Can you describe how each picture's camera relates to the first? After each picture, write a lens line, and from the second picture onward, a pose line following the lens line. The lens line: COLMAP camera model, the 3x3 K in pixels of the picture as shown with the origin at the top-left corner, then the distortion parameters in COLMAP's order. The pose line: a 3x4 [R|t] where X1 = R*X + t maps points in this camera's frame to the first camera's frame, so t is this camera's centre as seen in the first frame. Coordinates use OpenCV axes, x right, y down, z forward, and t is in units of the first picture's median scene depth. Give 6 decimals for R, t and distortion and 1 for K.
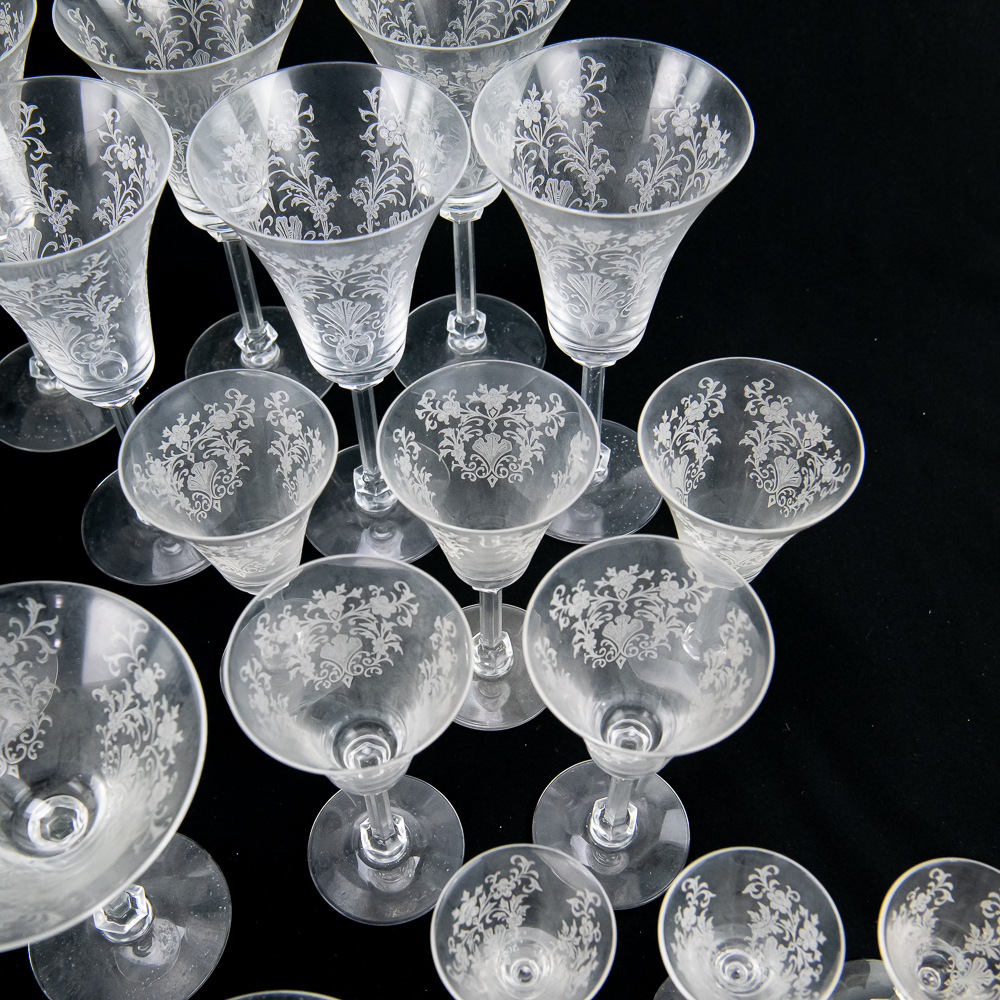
lens RADIAL K [[1277.8, 0, 504.9], [0, 1277.8, 523.4], [0, 0, 1]] dist [-0.031438, 0.000000]
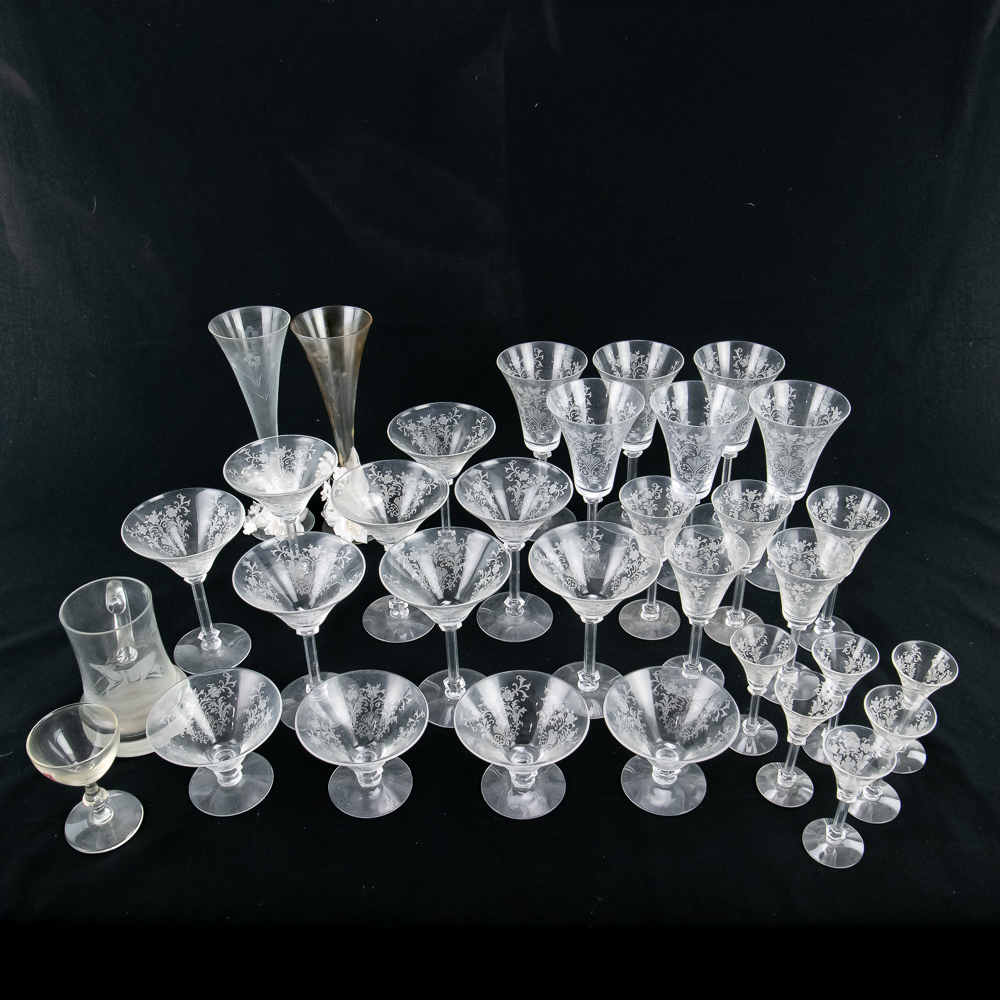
lens RADIAL K [[1040.1, 0, 494.4], [0, 1040.1, 497.2], [0, 0, 1]] dist [-0.068811, 0.000000]
pose [[0.983985, 0.079497, -0.159544, -0.193010], [-0.131143, 0.929065, -0.345890, 0.735892], [0.120730, 0.361273, 0.924611, -1.093290]]
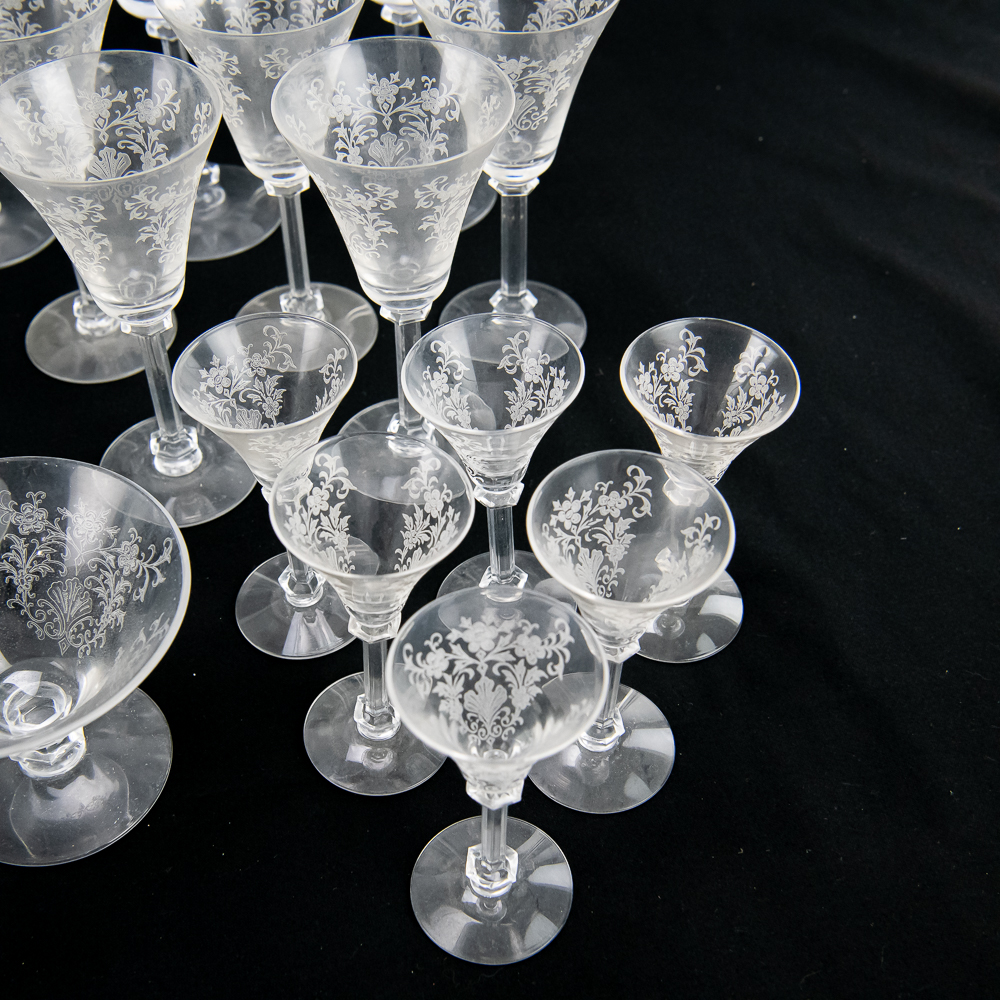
lens RADIAL K [[1427.3, 0, 505.6], [0, 1427.3, 507.1], [0, 0, 1]] dist [0.003440, 0.000000]
pose [[0.999871, -0.004842, 0.015302, 0.153044], [0.006902, 0.990473, -0.137531, 0.480908], [-0.014490, 0.137619, 0.990379, -0.080340]]
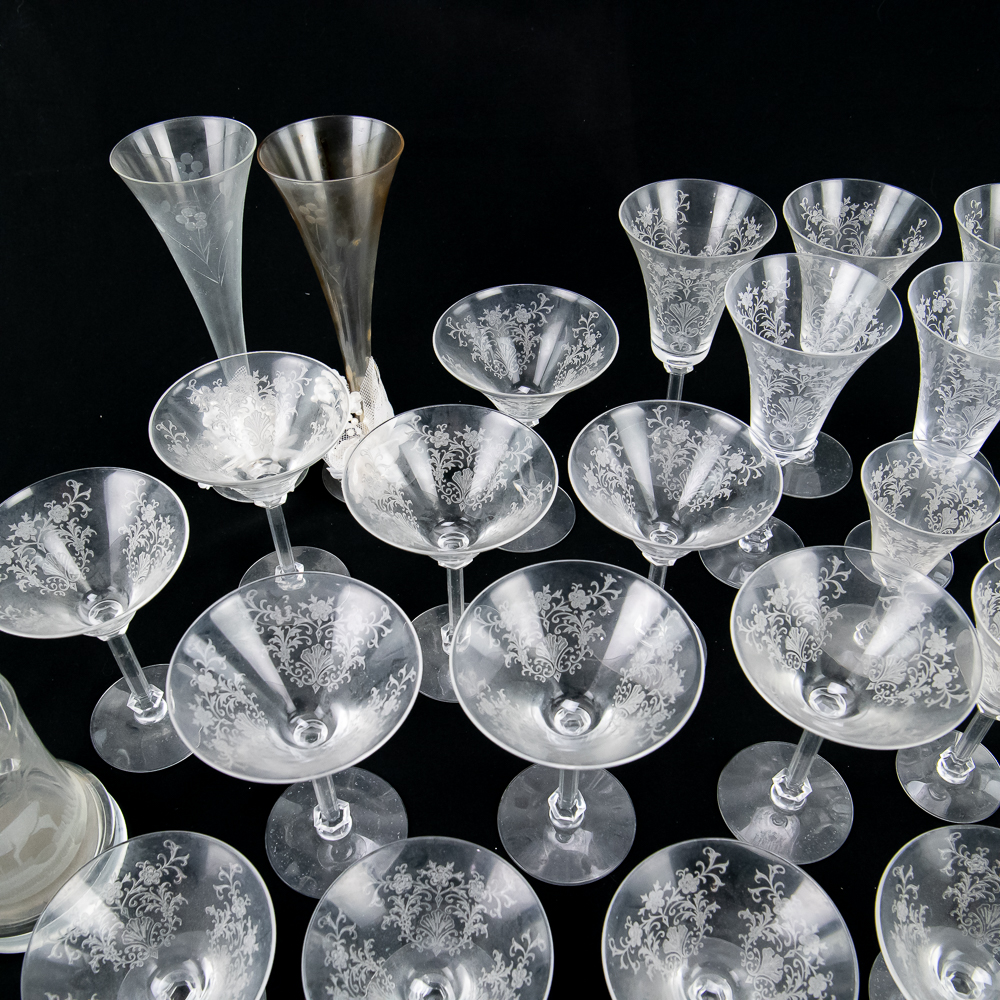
lens RADIAL K [[1040.1, 0, 502.3], [0, 1040.1, 497.3], [0, 0, 1]] dist [-0.068811, 0.000000]
pose [[0.987496, 0.105133, -0.117465, -0.553001], [-0.122383, 0.980948, -0.150873, 0.200829], [0.099365, 0.163362, 0.981549, -0.285919]]
